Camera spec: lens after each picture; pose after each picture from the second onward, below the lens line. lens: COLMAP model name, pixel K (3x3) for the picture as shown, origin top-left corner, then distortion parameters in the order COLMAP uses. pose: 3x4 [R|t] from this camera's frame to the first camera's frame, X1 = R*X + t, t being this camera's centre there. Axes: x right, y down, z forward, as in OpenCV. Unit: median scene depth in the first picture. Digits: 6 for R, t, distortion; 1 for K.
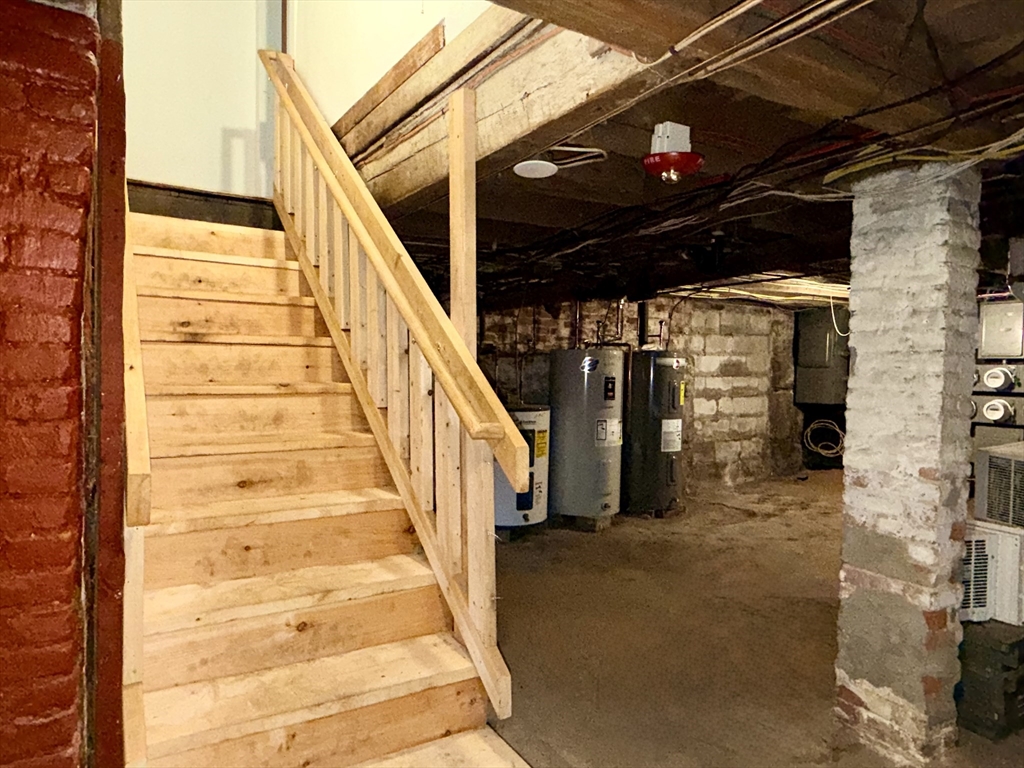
lens RADIAL K [[668.5, 0, 512.0], [0, 668.5, 384.0], [0, 0, 1]] dist [0.003938, -0.005002]
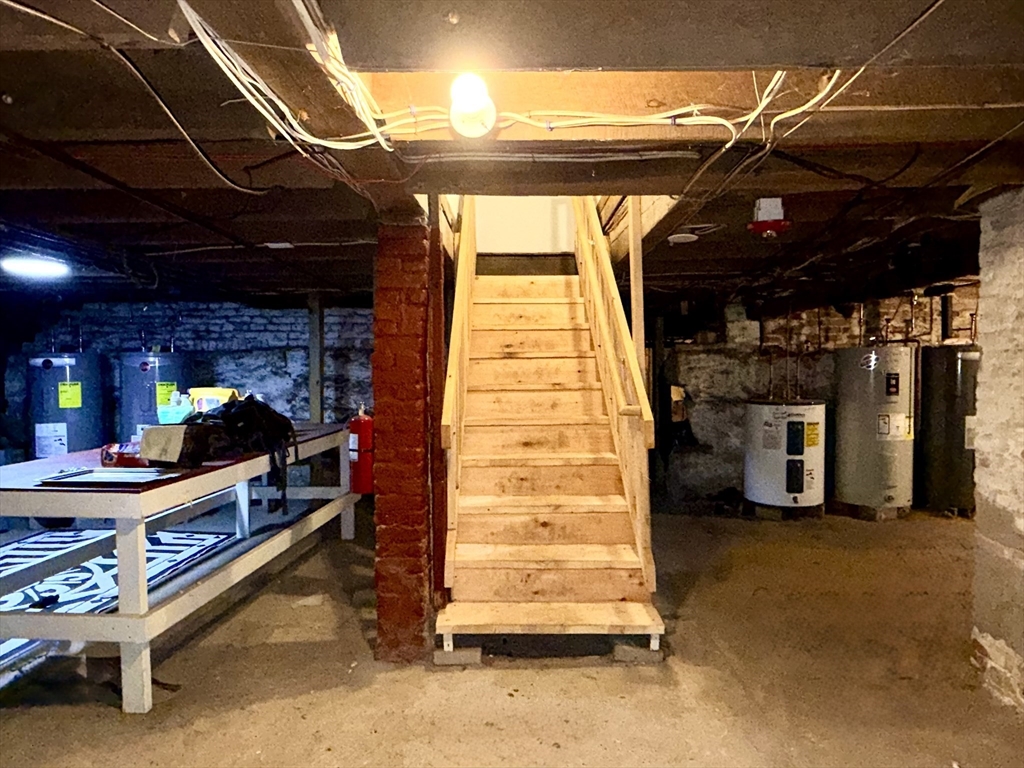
lens RADIAL K [[668.5, 0, 512.0], [0, 668.5, 384.0], [0, 0, 1]] dist [0.003938, -0.005002]
pose [[0.844674, -0.009507, -0.535196, 0.429053], [0.010650, 0.999943, -0.000955, 0.002036], [0.535175, -0.004893, 0.844727, -0.394478]]
